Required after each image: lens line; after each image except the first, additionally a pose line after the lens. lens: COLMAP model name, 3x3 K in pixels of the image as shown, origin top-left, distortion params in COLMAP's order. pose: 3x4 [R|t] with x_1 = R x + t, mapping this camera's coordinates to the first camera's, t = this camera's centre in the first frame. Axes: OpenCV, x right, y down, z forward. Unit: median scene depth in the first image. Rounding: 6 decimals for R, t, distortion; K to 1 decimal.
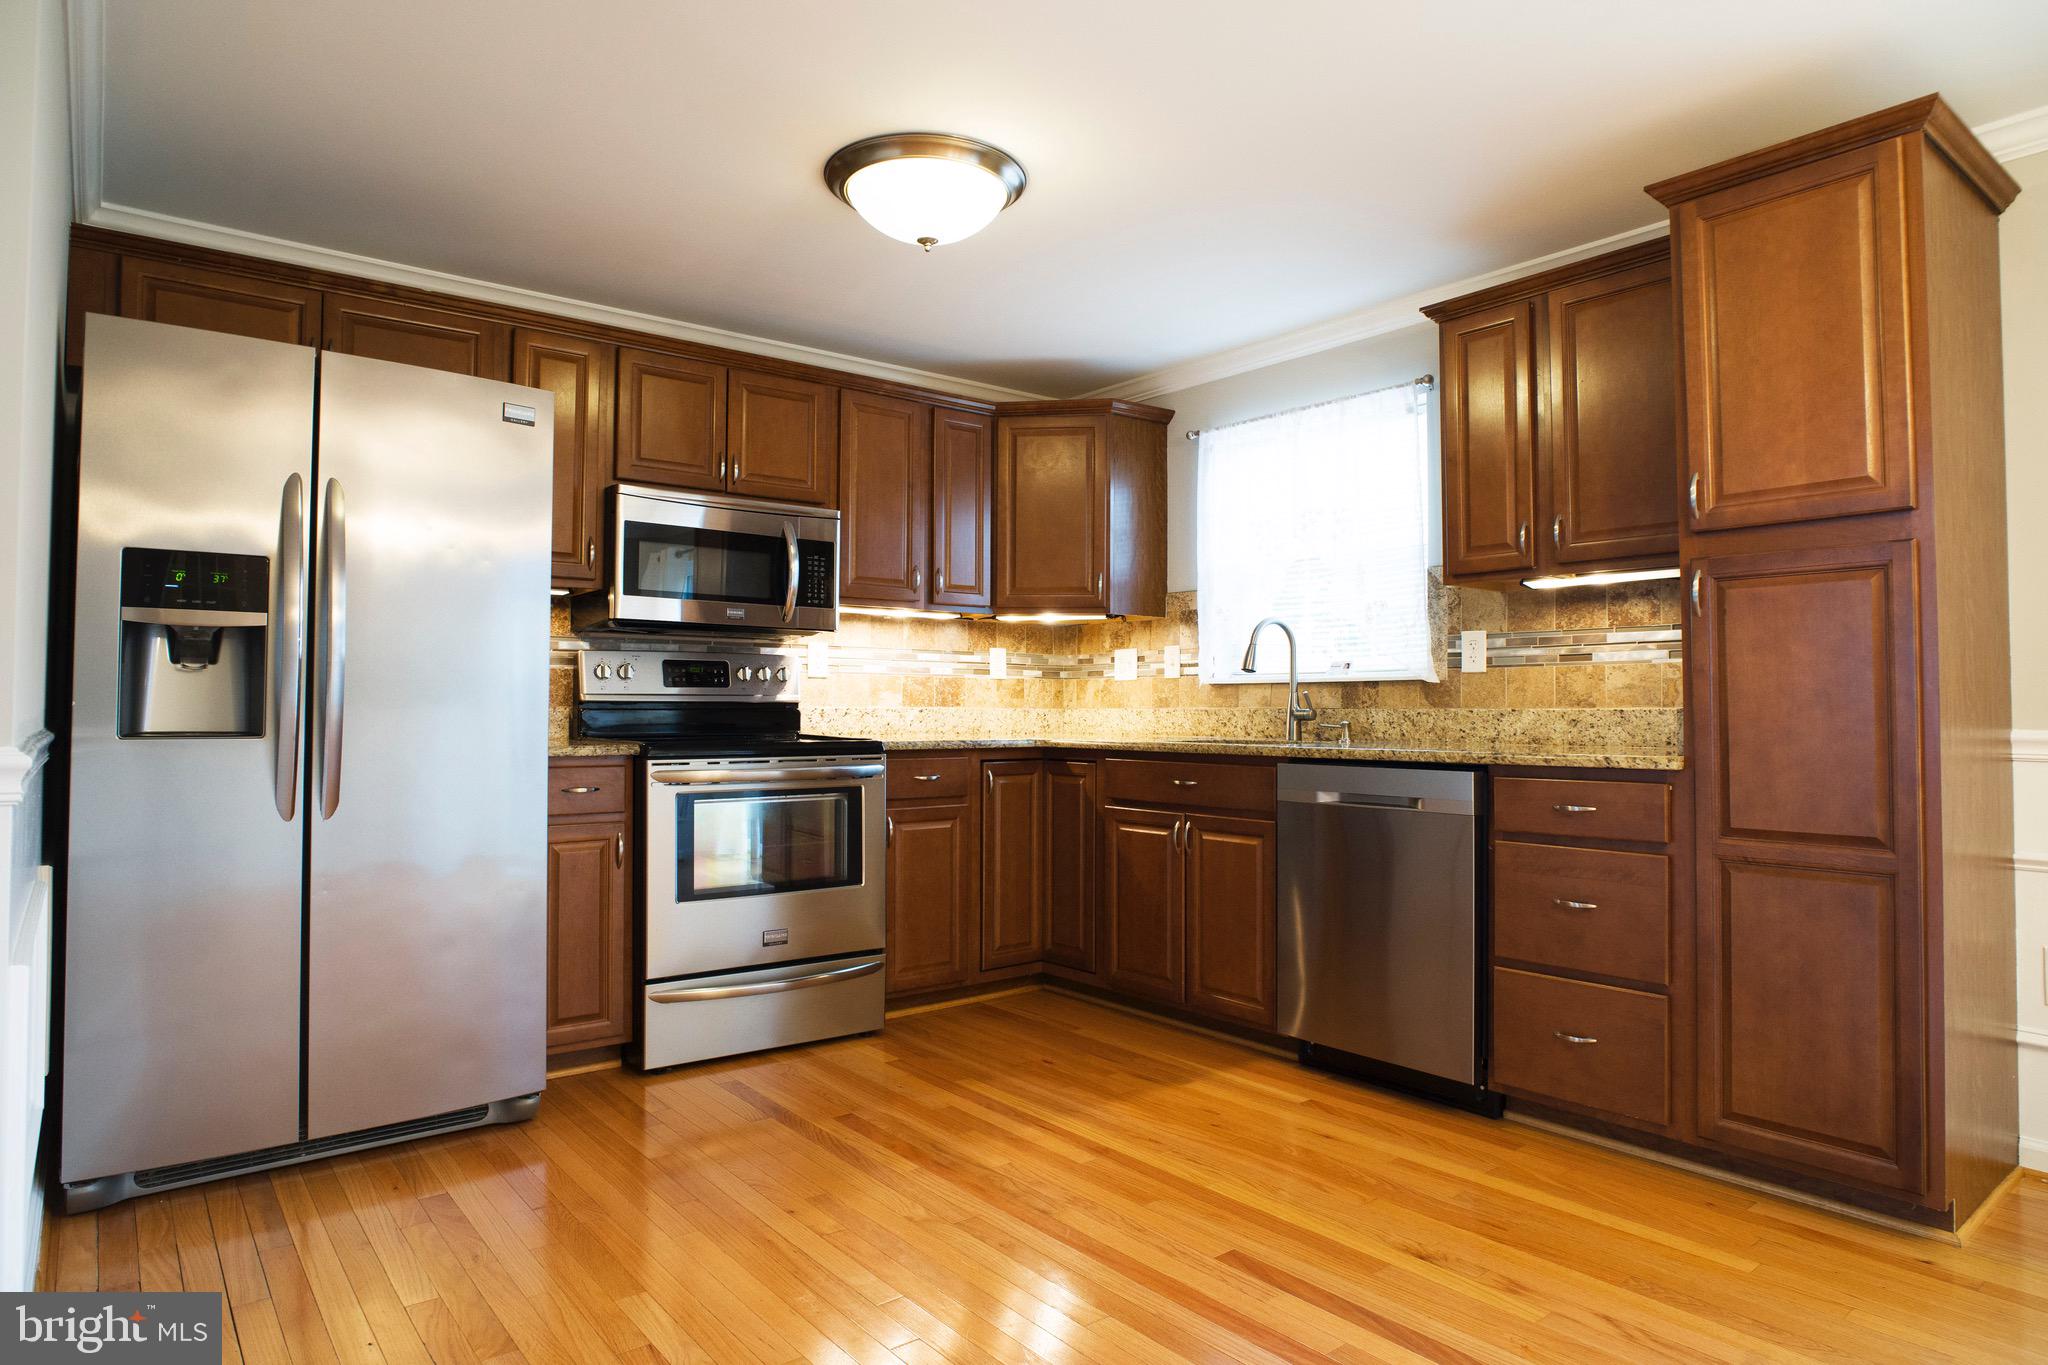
lens RADIAL K [[1150.8, 0, 1024.0], [0, 1150.8, 682.5], [0, 0, 1]] dist [-0.047041, 0.000635]
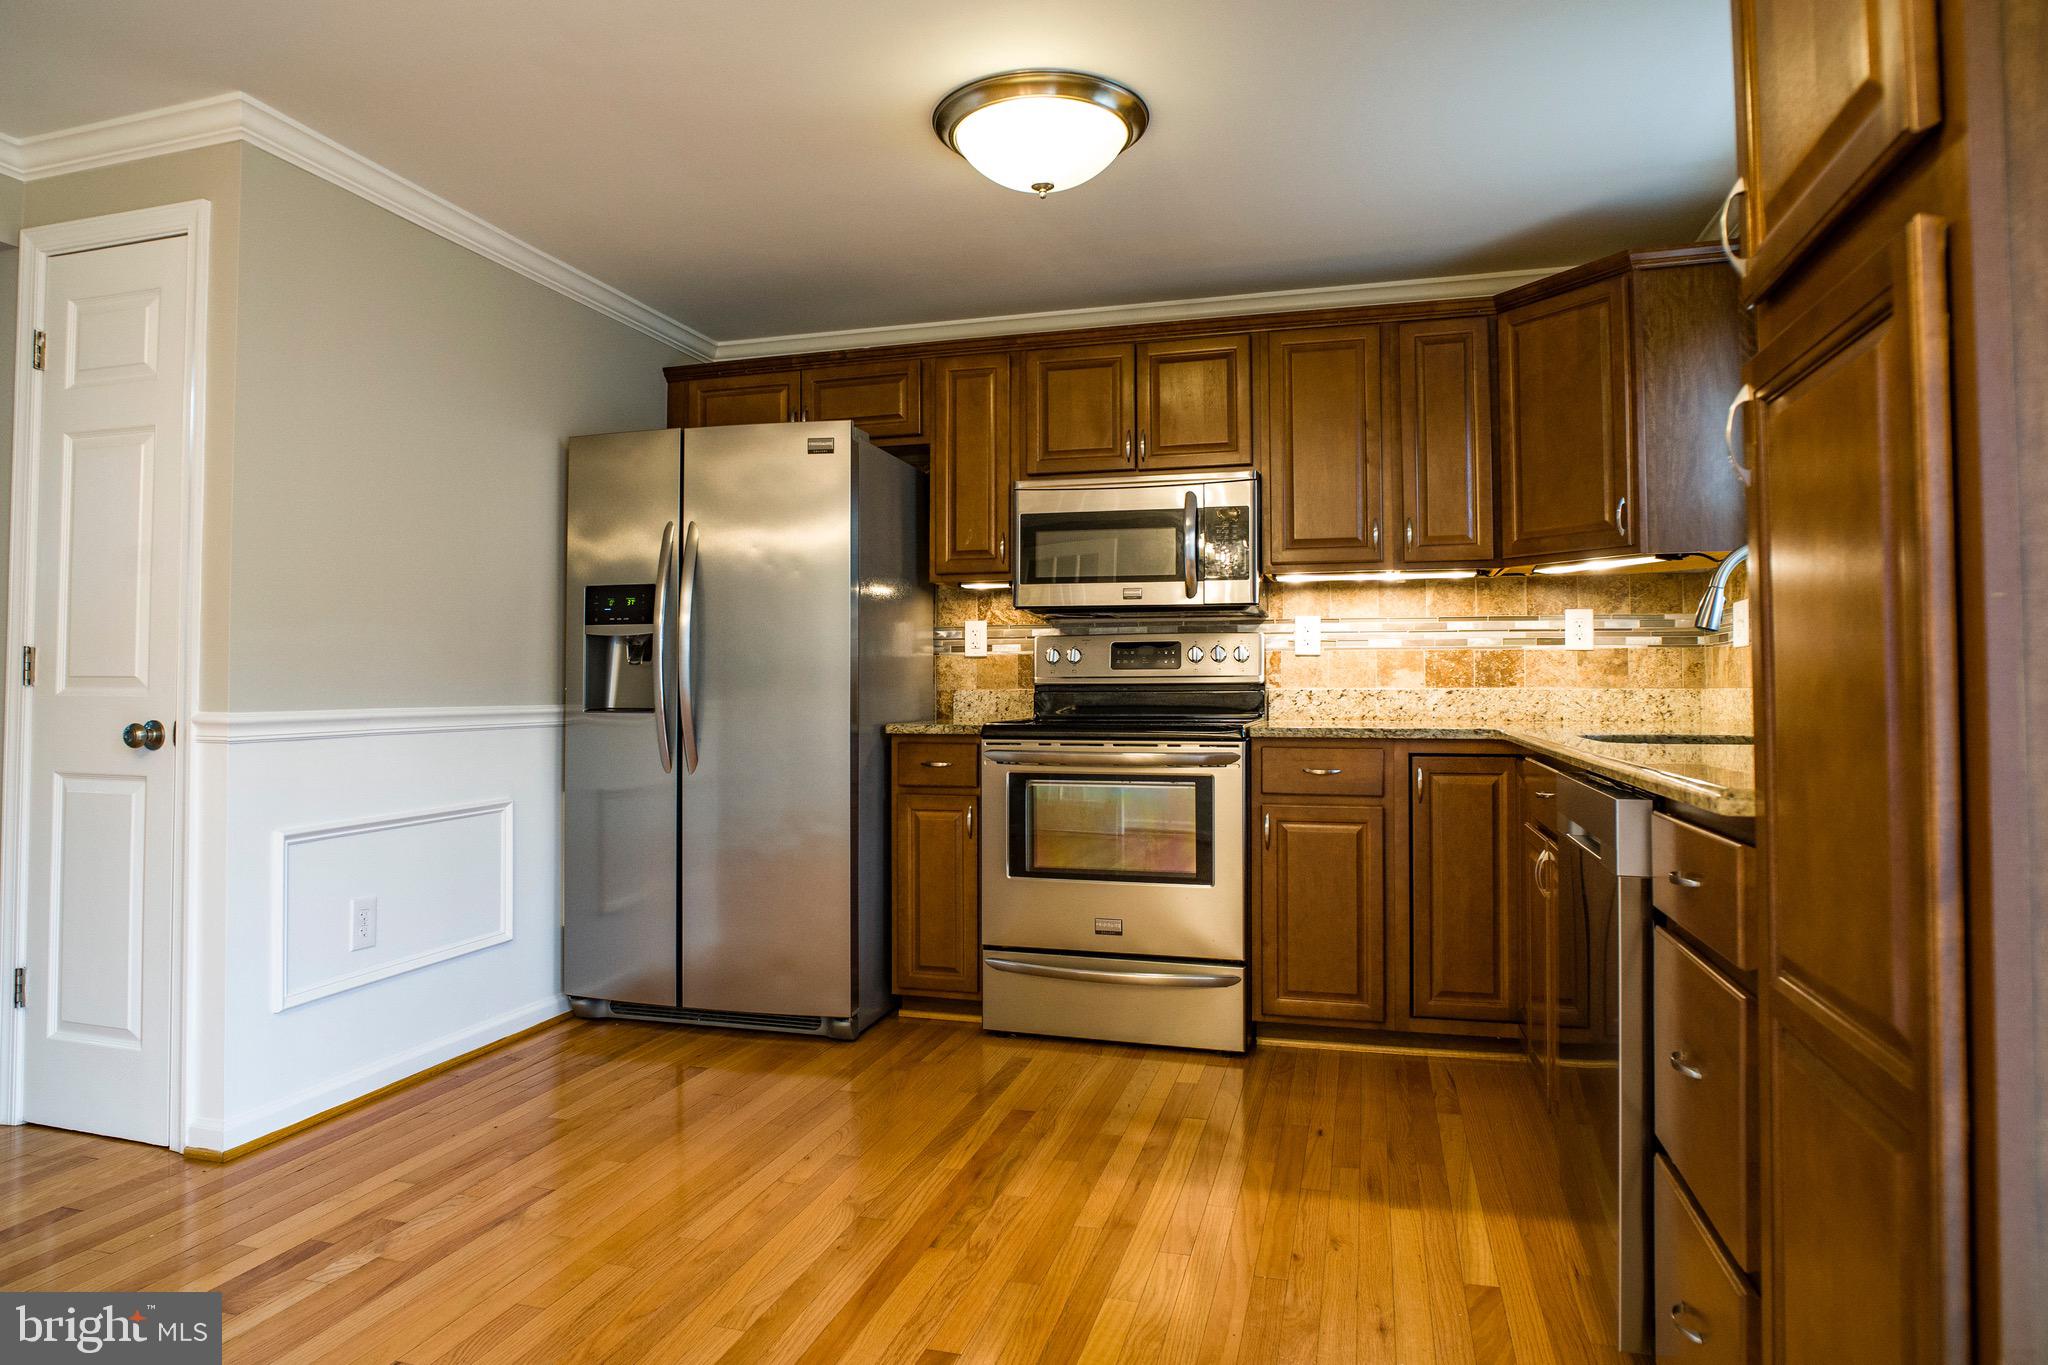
lens RADIAL K [[1210.0, 0, 1019.8], [0, 1210.0, 670.8], [0, 0, 1]] dist [-0.063362, 0.035771]
pose [[0.593566, -0.015995, -0.804627, 0.528116], [0.021255, 0.999765, -0.004195, 0.008292], [0.804505, -0.014613, 0.593766, 0.315101]]
